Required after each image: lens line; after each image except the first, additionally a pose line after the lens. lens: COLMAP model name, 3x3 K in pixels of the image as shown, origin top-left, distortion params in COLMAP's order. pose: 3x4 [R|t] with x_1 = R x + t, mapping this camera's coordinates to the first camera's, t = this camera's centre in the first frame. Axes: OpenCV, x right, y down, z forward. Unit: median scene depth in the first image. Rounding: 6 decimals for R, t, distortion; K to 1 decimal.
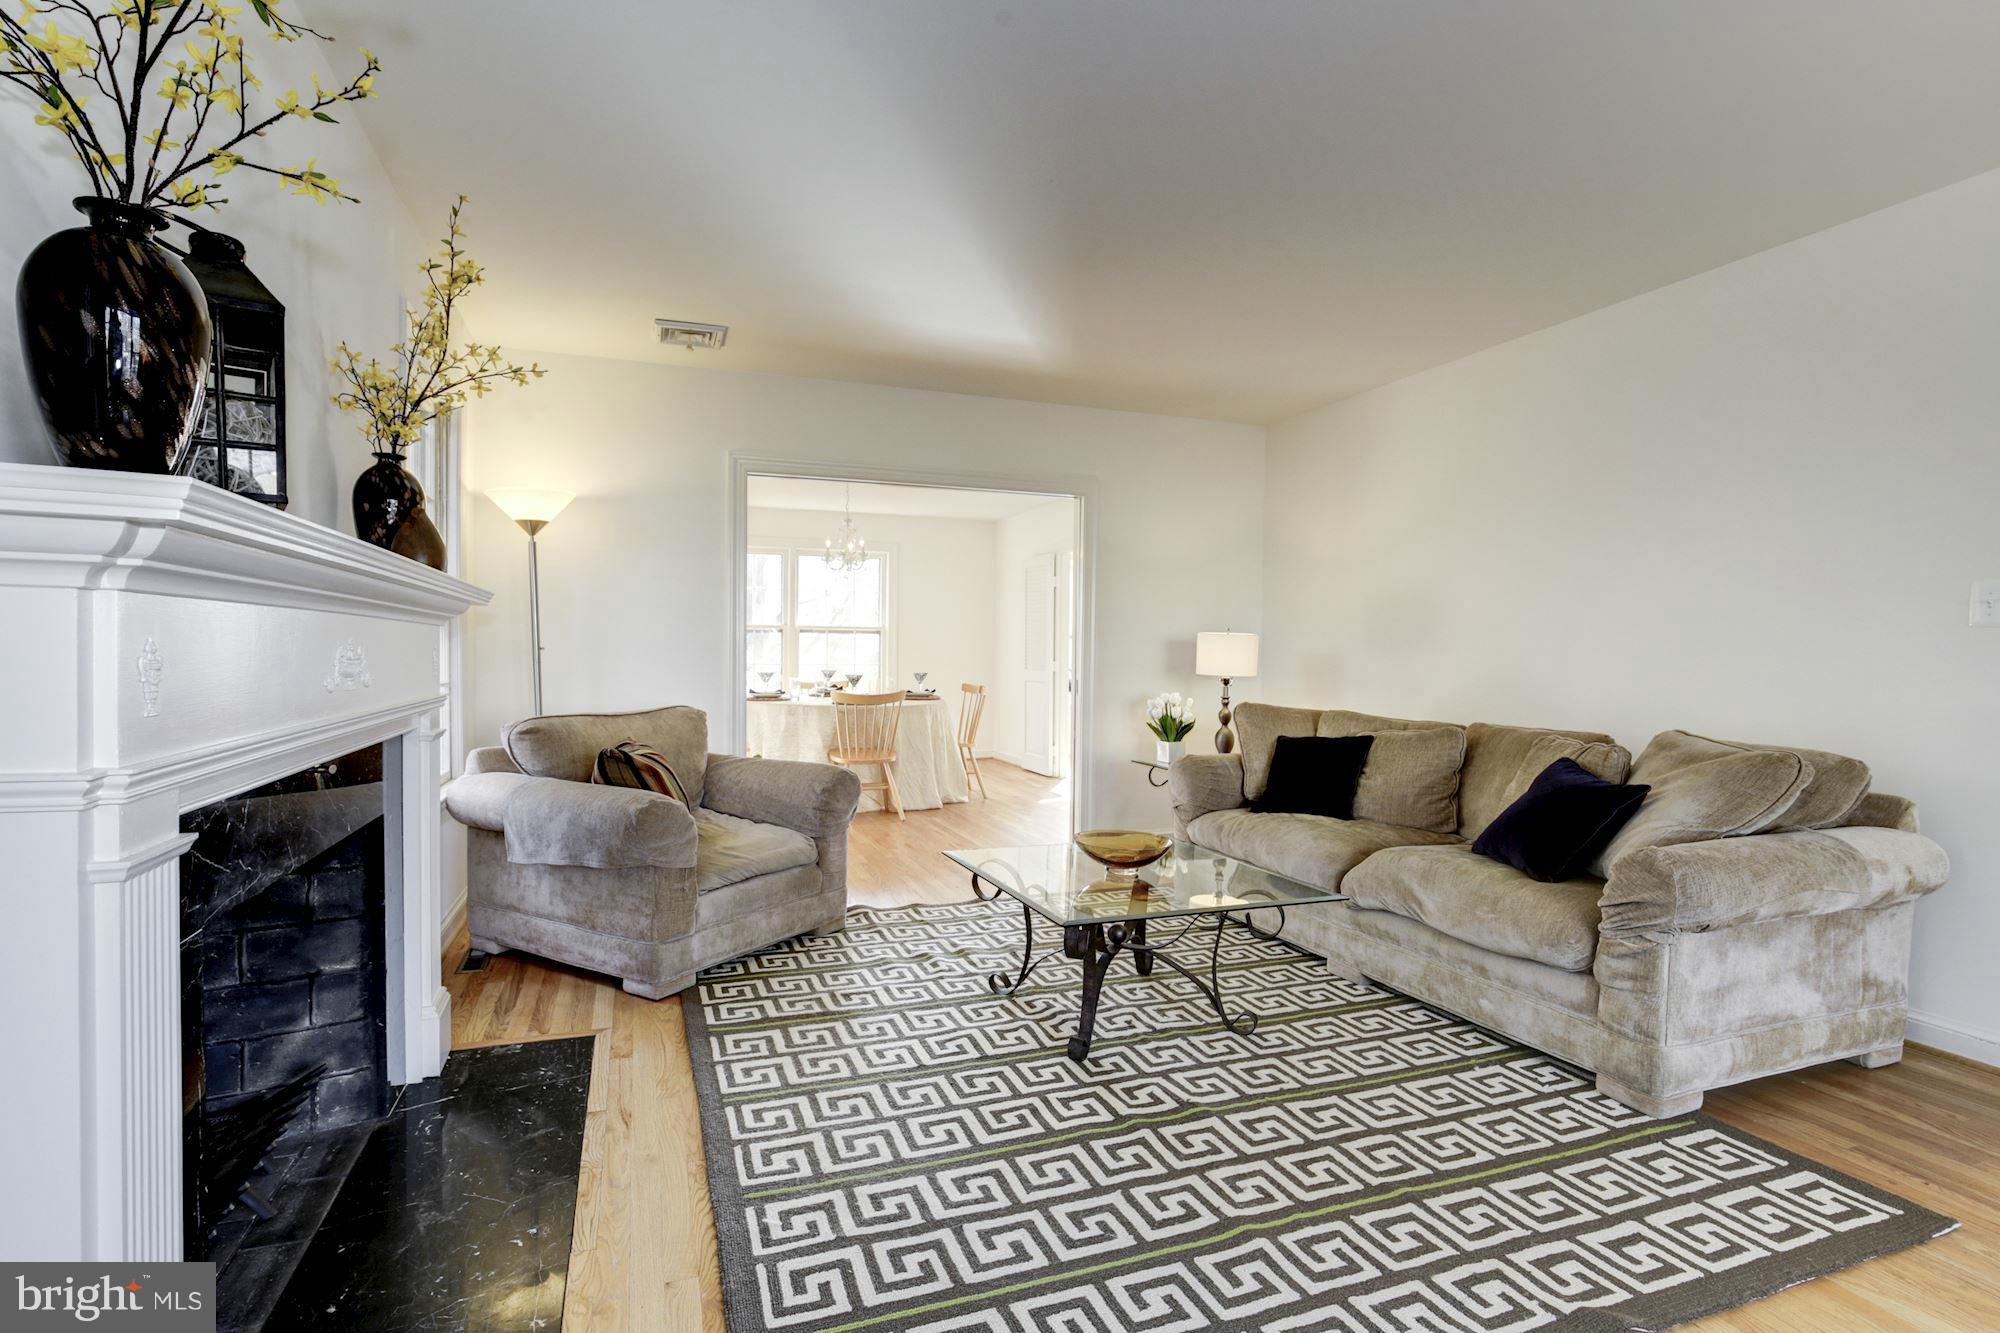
lens RADIAL K [[923.4, 0, 991.7], [0, 923.4, 668.0], [0, 0, 1]] dist [-0.017917, 0.003121]
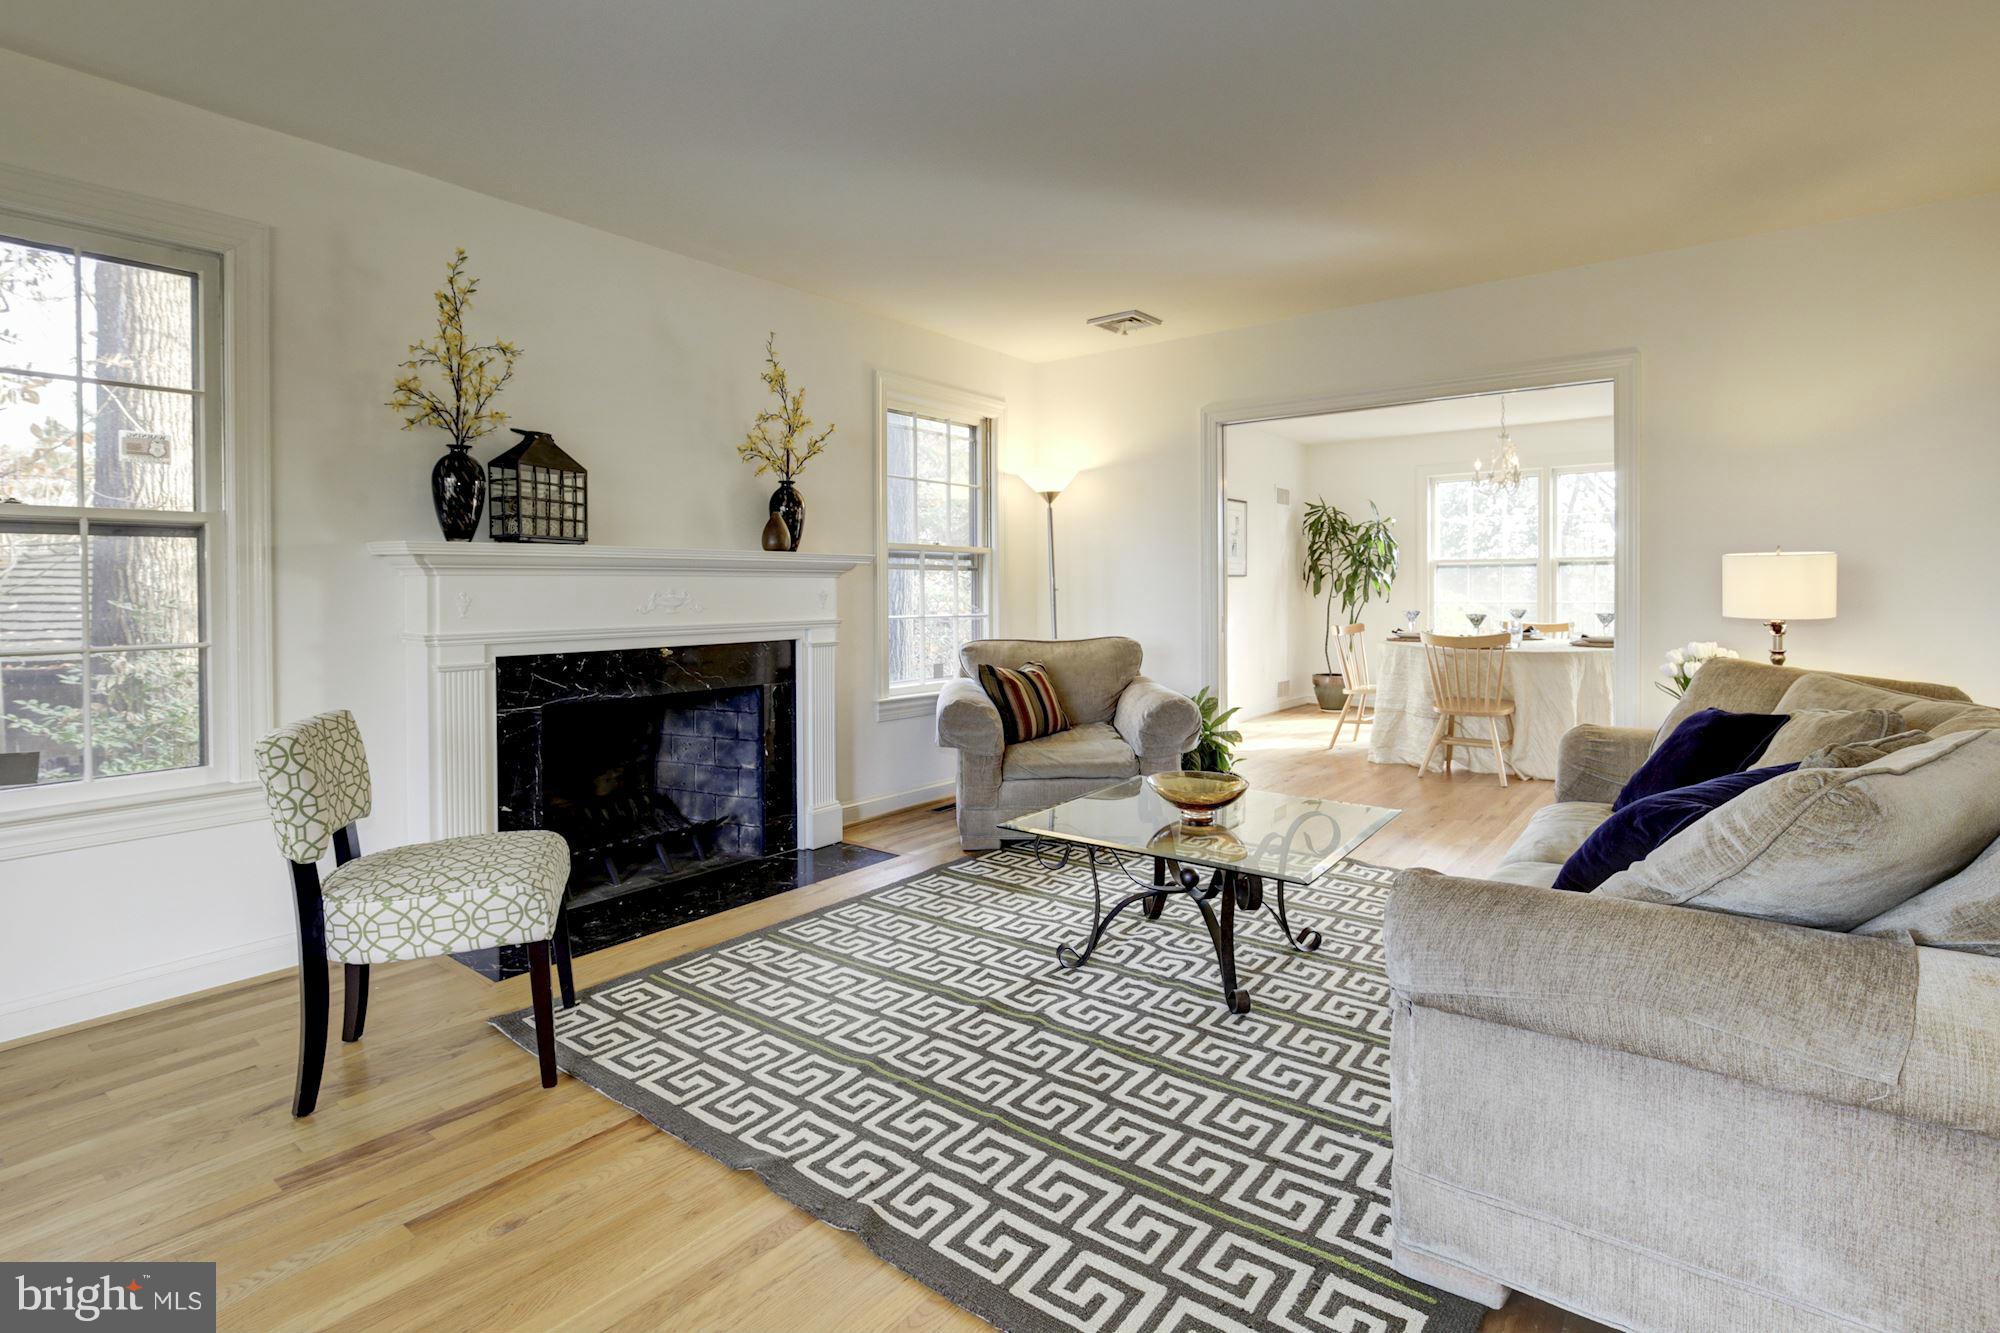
lens RADIAL K [[982.5, 0, 1002.4], [0, 982.5, 595.2], [0, 0, 1]] dist [-0.015747, -0.000764]
pose [[0.535663, -0.007964, -0.844394, 1.197437], [-0.004492, 0.999914, -0.012281, 0.005962], [0.844420, 0.010372, 0.535582, 0.367865]]
